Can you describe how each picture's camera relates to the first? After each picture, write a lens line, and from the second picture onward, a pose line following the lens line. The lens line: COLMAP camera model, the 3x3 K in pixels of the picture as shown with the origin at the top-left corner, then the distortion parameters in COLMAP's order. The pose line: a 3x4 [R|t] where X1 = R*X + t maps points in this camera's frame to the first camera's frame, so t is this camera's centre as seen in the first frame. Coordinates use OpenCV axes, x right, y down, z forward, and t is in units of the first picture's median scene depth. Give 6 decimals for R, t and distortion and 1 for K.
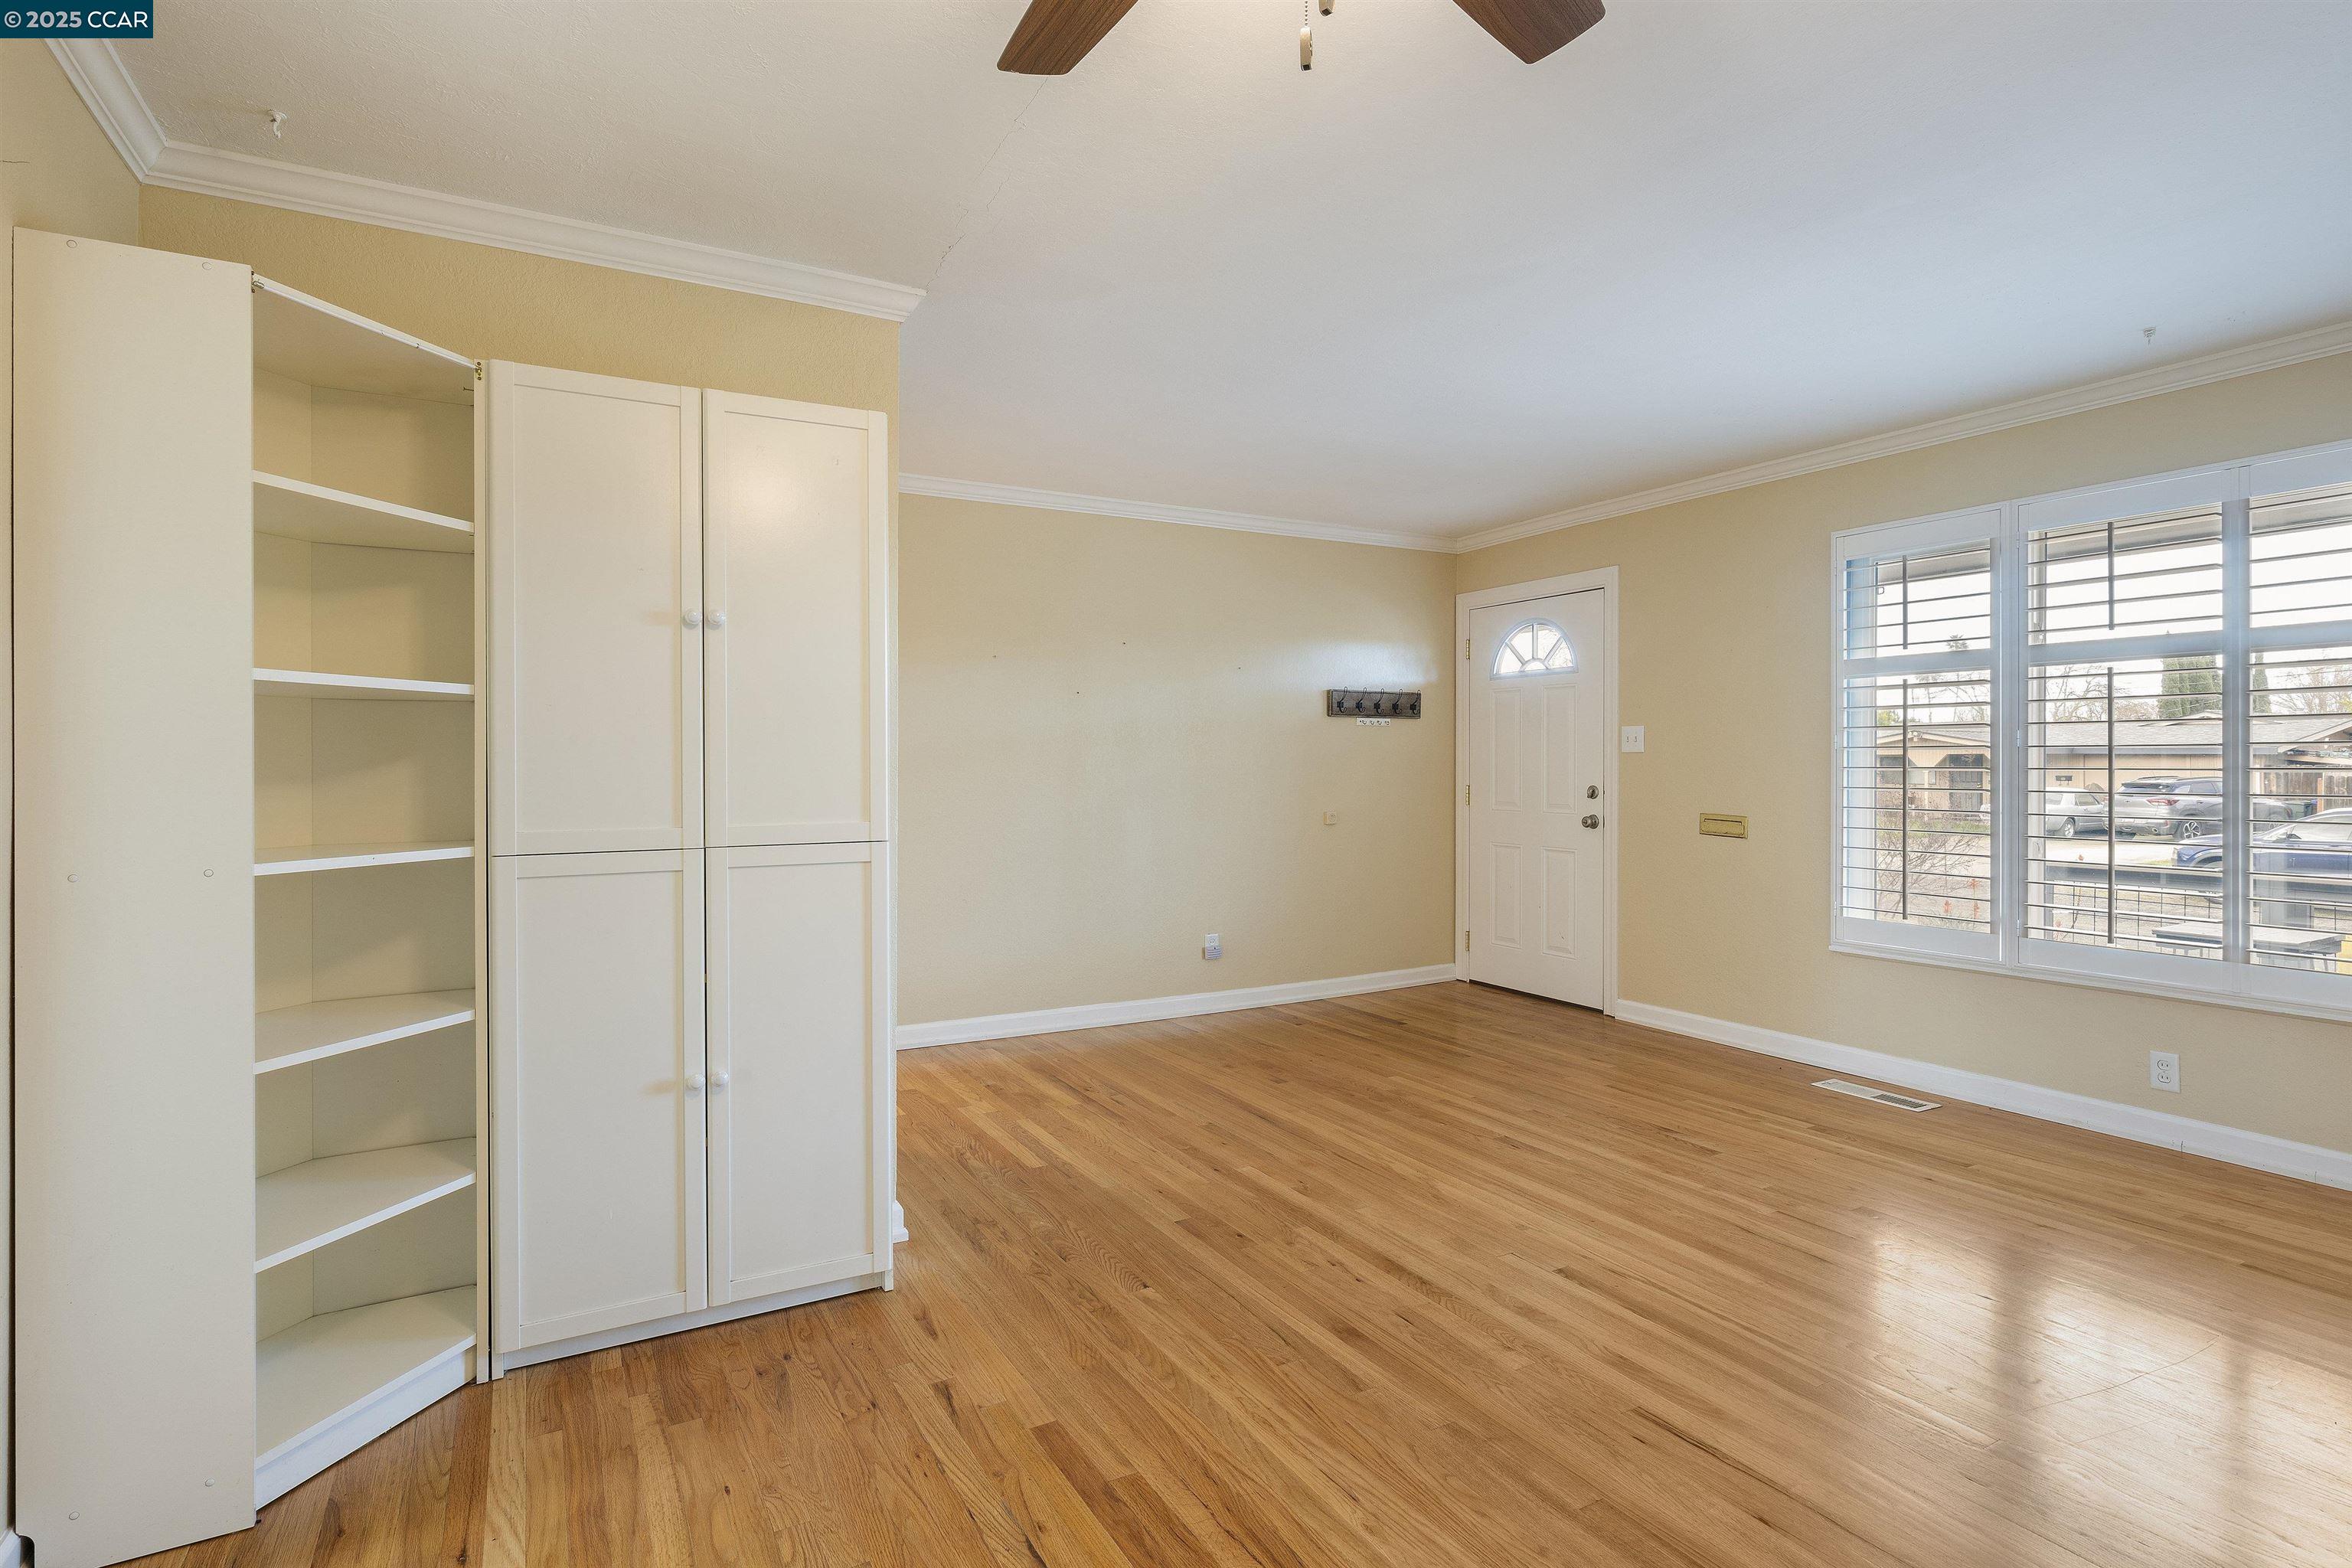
lens RADIAL K [[1170.0, 0, 1176.0], [0, 1170.0, 784.0], [0, 0, 1]] dist [0.001924, 0.000593]
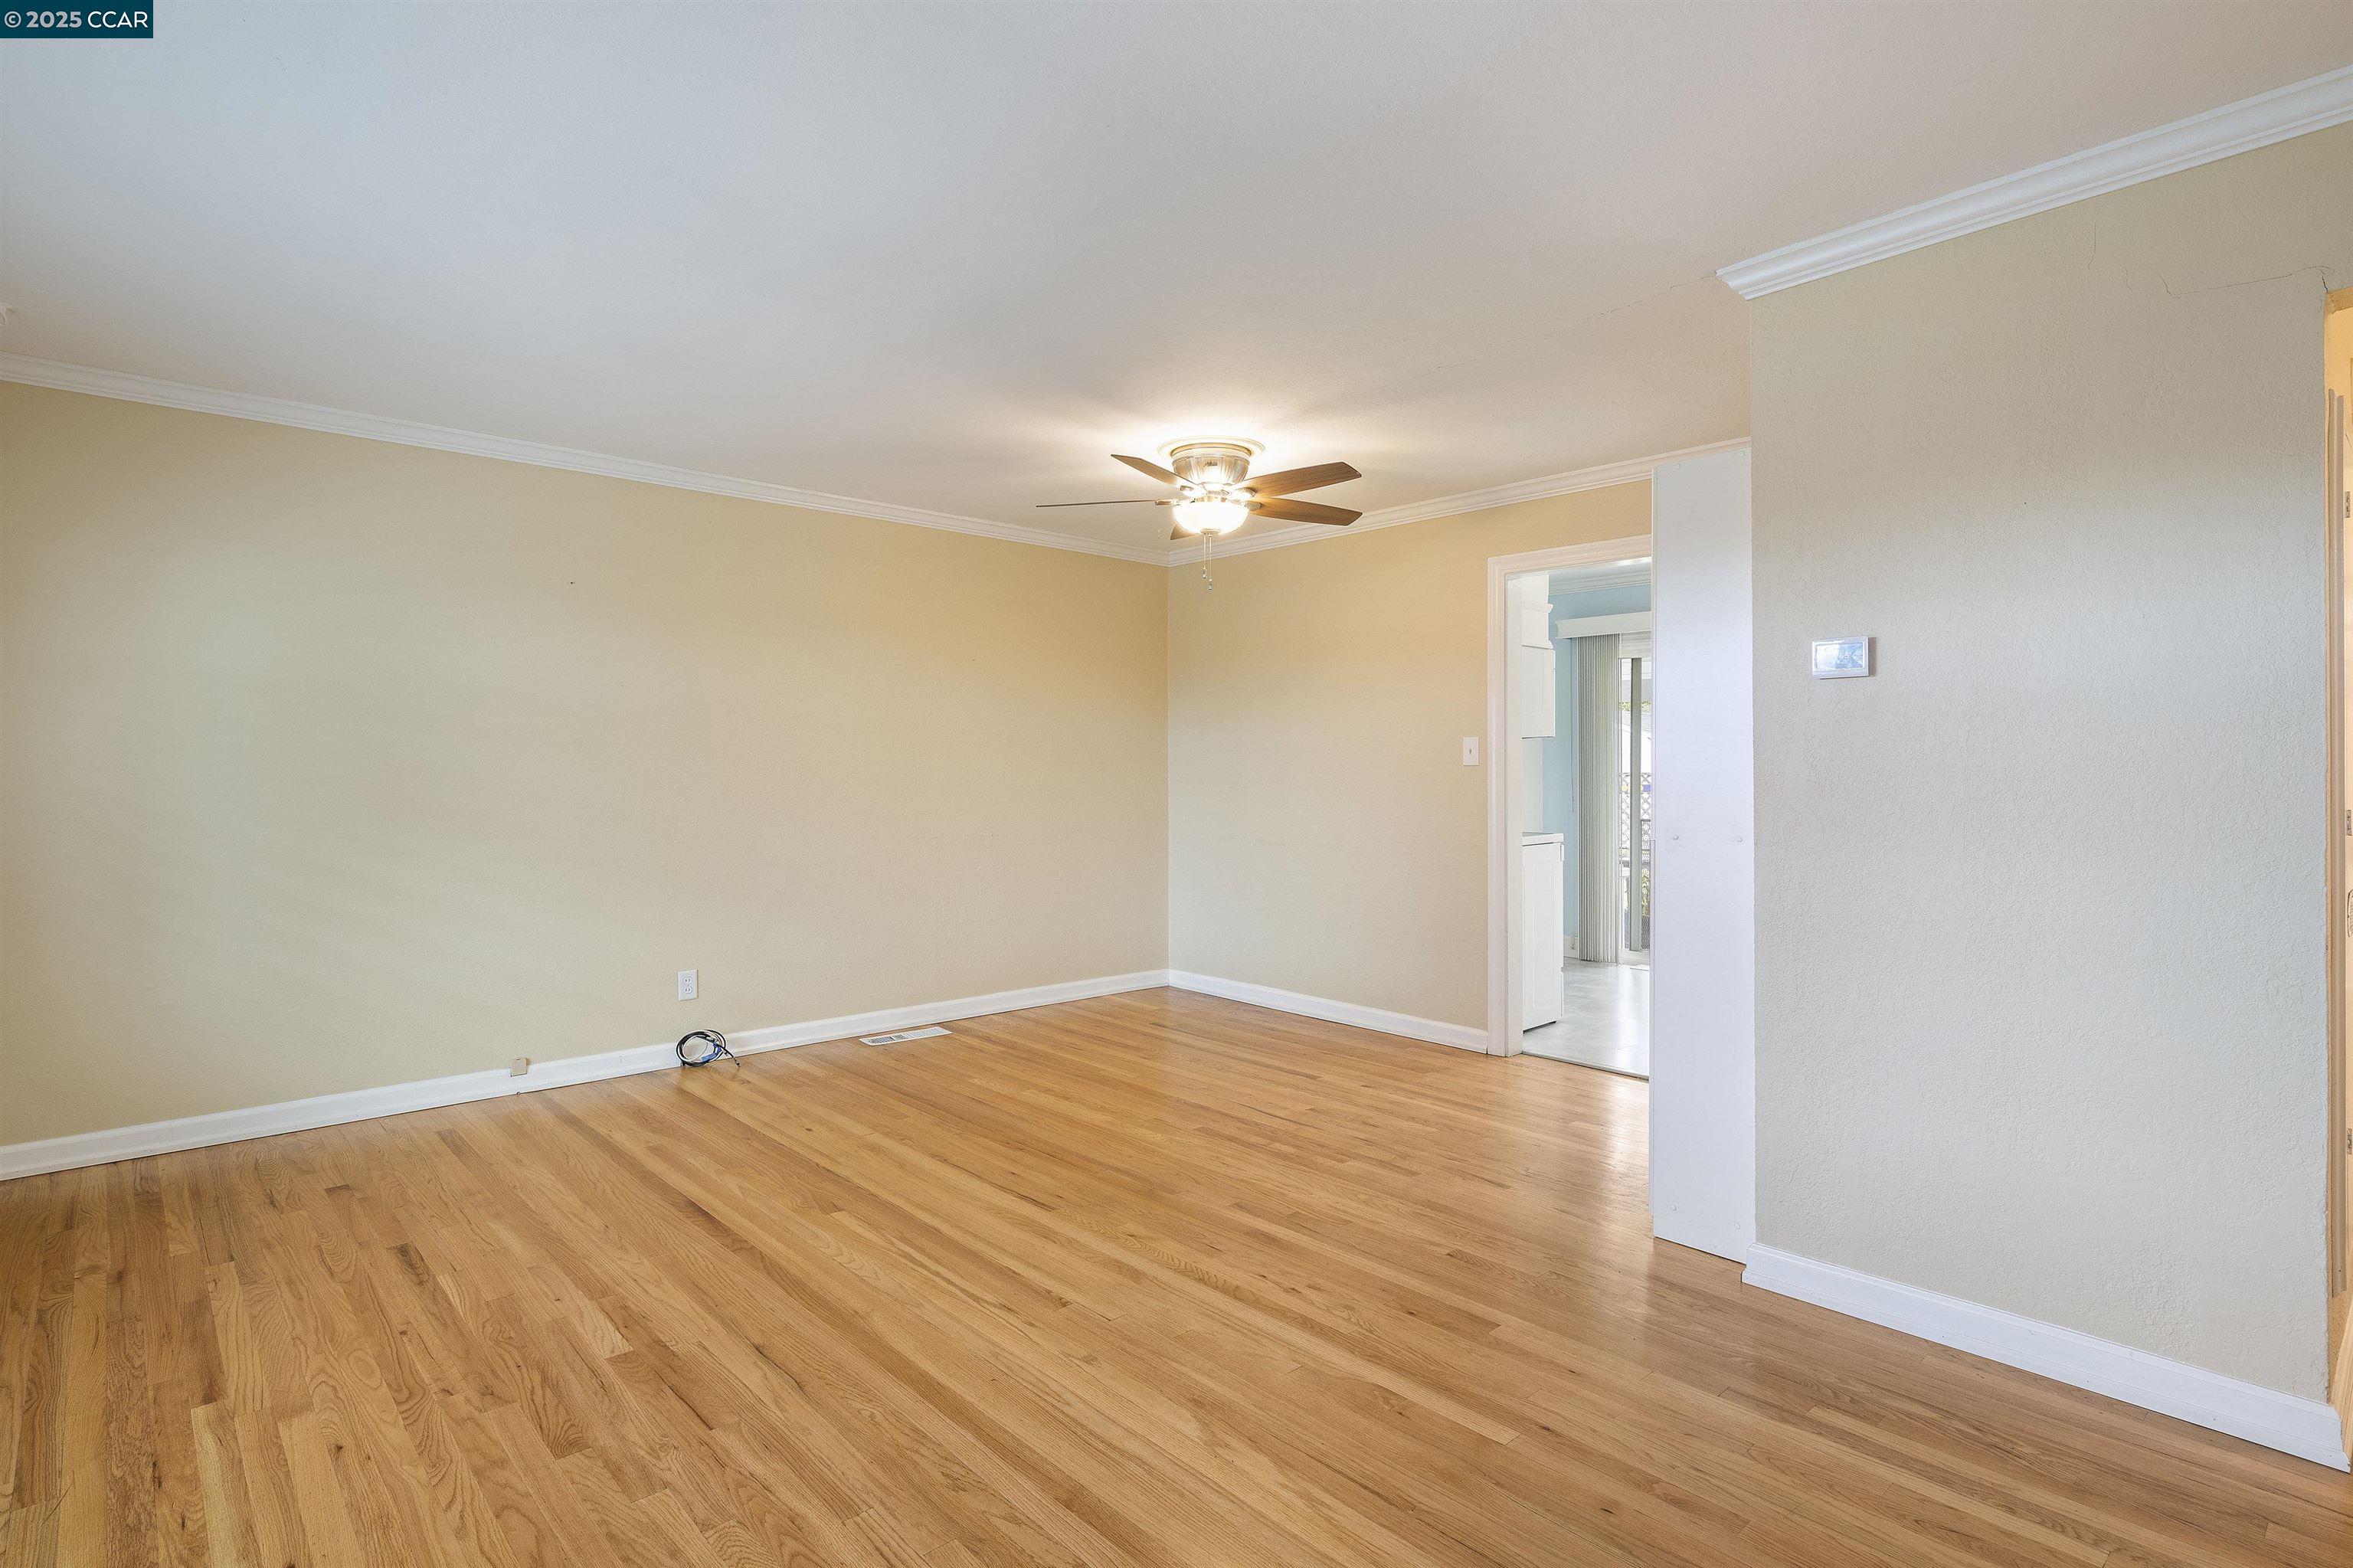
lens RADIAL K [[1159.4, 0, 1176.5], [0, 1159.4, 784.0], [0, 0, 1]] dist [0.000777, 0.000841]
pose [[-0.972518, 0.005014, -0.232772, 0.452052], [-0.001914, 0.999562, 0.029529, -0.035260], [0.232818, 0.029163, -0.972083, 1.904999]]
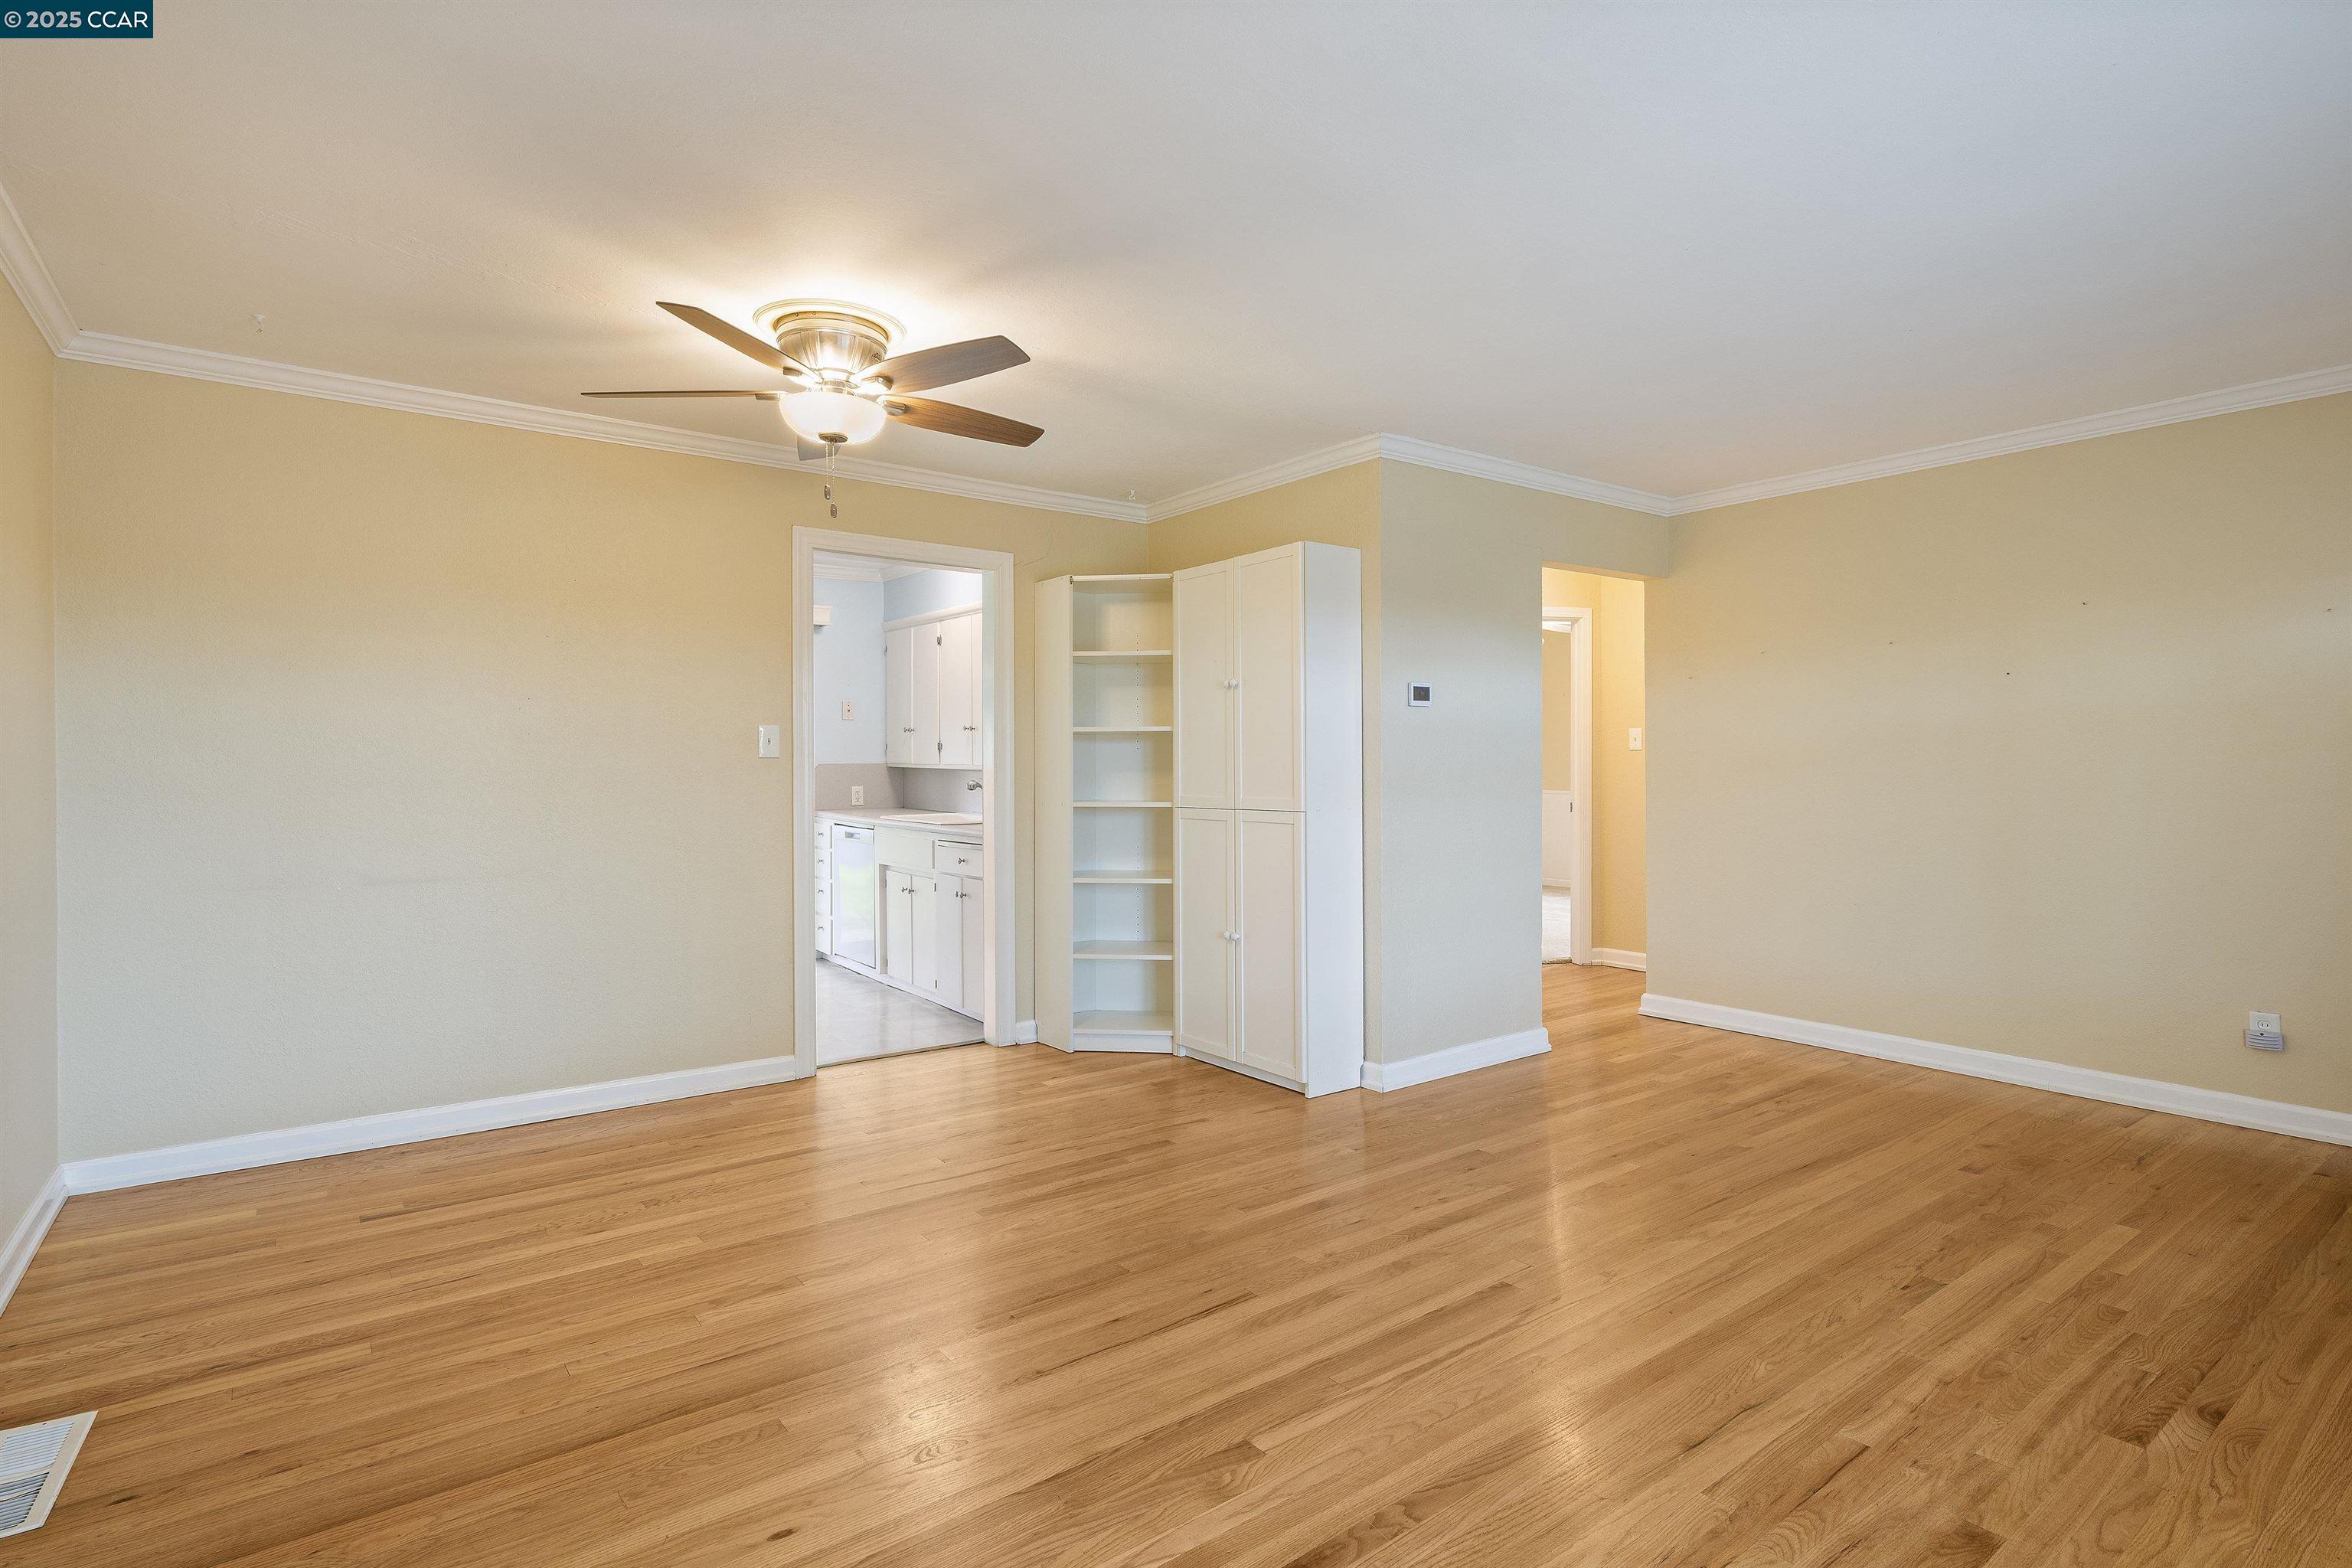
lens RADIAL K [[1158.9, 0, 1176.0], [0, 1158.9, 784.0], [0, 0, 1]] dist [0.000777, 0.000841]
pose [[0.138069, 0.017123, -0.990275, 1.218108], [-0.014988, 0.999772, 0.015197, -0.008015], [0.990309, 0.012744, 0.138294, 0.585194]]
